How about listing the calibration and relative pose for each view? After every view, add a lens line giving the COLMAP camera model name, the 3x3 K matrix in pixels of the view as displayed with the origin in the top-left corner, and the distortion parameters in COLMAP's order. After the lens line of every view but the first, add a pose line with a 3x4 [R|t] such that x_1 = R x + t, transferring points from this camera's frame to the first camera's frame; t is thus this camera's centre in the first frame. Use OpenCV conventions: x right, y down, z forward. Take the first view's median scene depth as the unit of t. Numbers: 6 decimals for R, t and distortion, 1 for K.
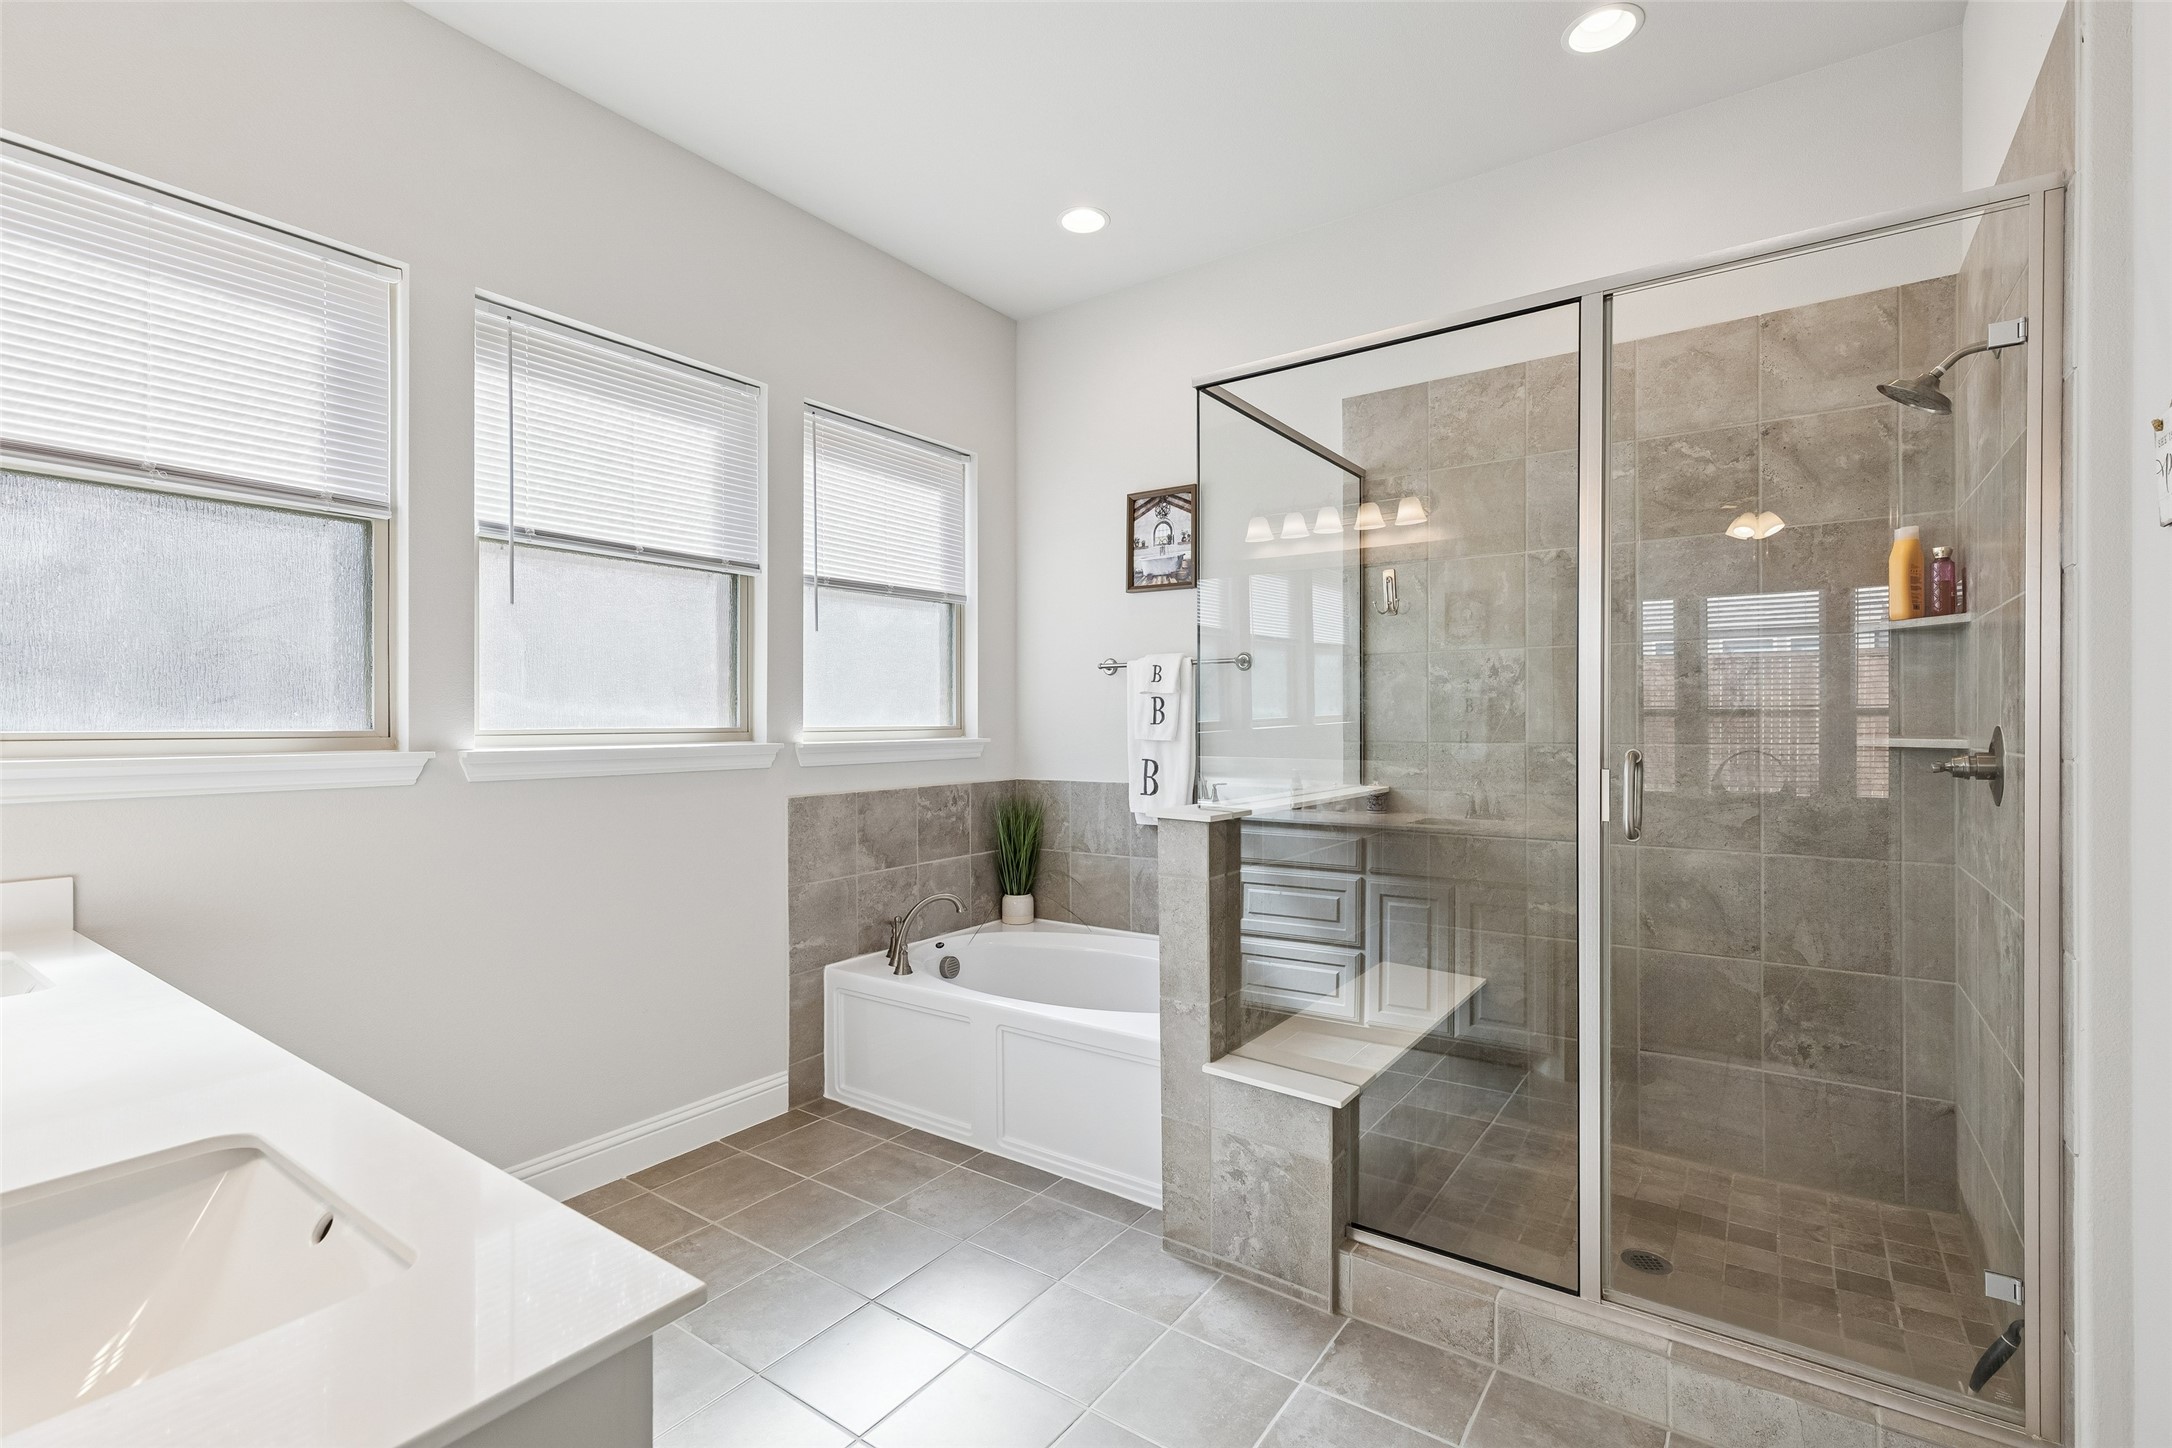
lens RADIAL K [[972.4, 0, 1097.6], [0, 972.4, 716.5], [0, 0, 1]] dist [0.007089, -0.000773]
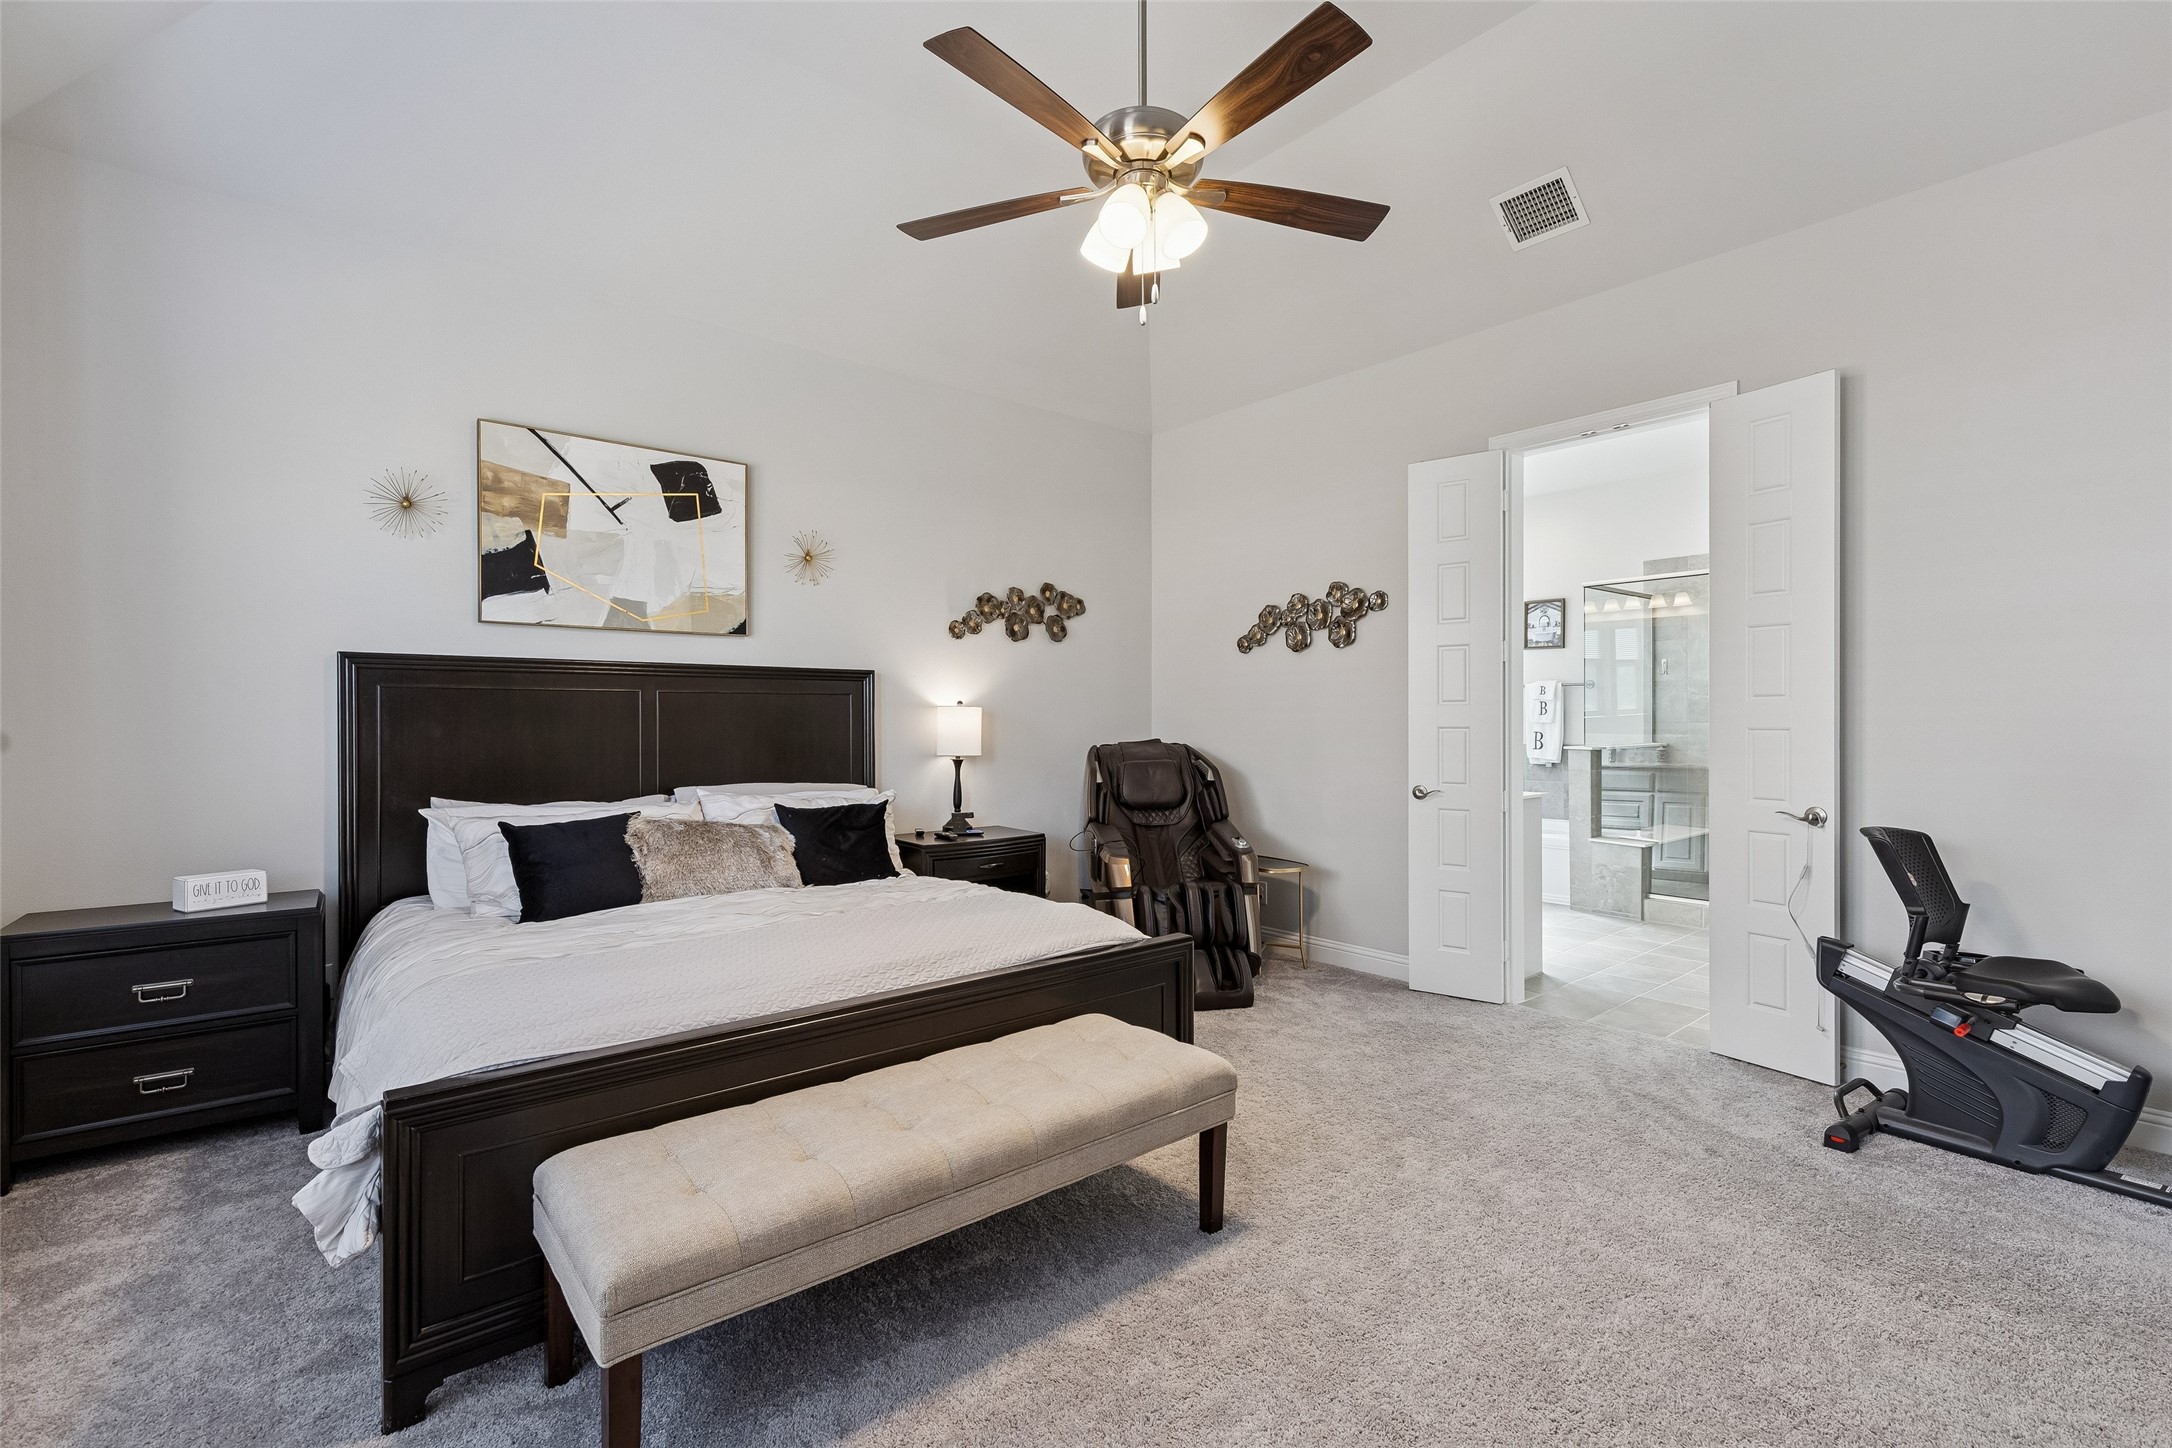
lens RADIAL K [[972.4, 0, 1097.6], [0, 972.4, 716.5], [0, 0, 1]] dist [0.007089, -0.000773]
pose [[0.968302, -0.000249, -0.249783, -0.379414], [0.001944, 0.999977, 0.006540, -0.004092], [0.249775, -0.006819, 0.968280, -1.393750]]
